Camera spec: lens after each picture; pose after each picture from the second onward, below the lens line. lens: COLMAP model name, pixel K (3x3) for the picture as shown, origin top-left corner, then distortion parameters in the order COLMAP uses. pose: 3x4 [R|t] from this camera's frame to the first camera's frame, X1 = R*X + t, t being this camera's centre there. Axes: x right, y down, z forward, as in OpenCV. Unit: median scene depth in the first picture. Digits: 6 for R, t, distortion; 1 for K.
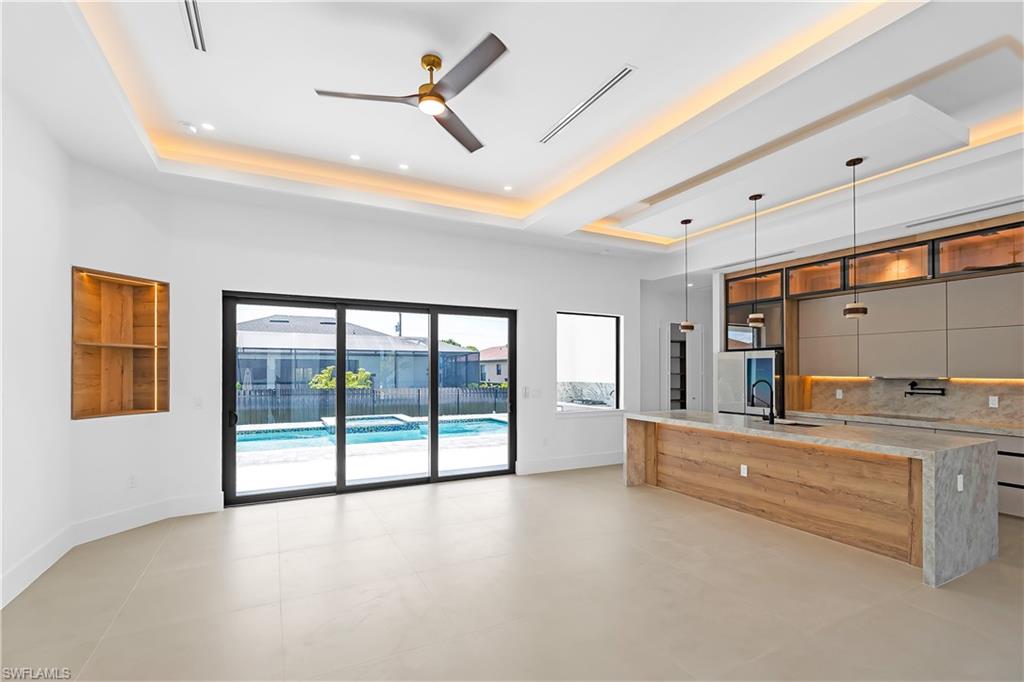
lens RADIAL K [[459.6, 0, 514.8], [0, 459.6, 367.4], [0, 0, 1]] dist [-0.002205, -0.000111]
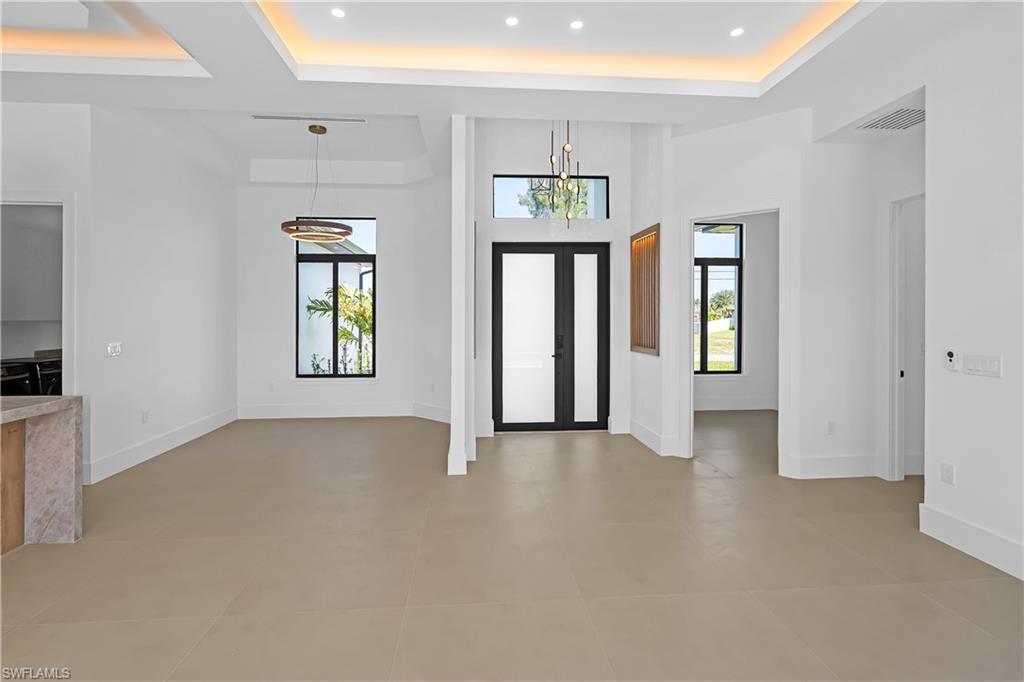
lens RADIAL K [[495.9, 0, 508.9], [0, 495.9, 316.3], [0, 0, 1]] dist [-0.001482, -0.000074]
pose [[-0.916433, -0.000102, 0.400189, -0.188221], [-0.001401, 0.999995, -0.002954, 0.013216], [-0.400187, -0.003267, -0.916428, 0.970025]]
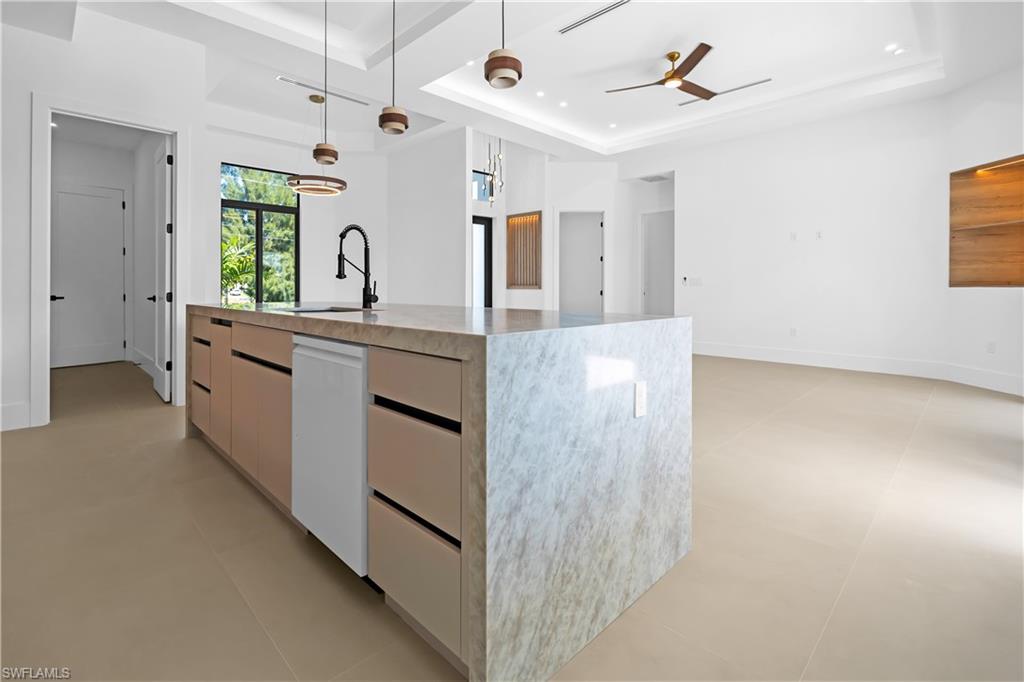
lens RADIAL K [[470.1, 0, 509.3], [0, 470.1, 286.2], [0, 0, 1]] dist [-0.001352, -0.000080]
pose [[-0.958348, -0.003559, -0.285581, 0.510831], [-0.002190, 0.999985, -0.005113, 0.090651], [0.285595, -0.004274, -0.958341, 1.452915]]
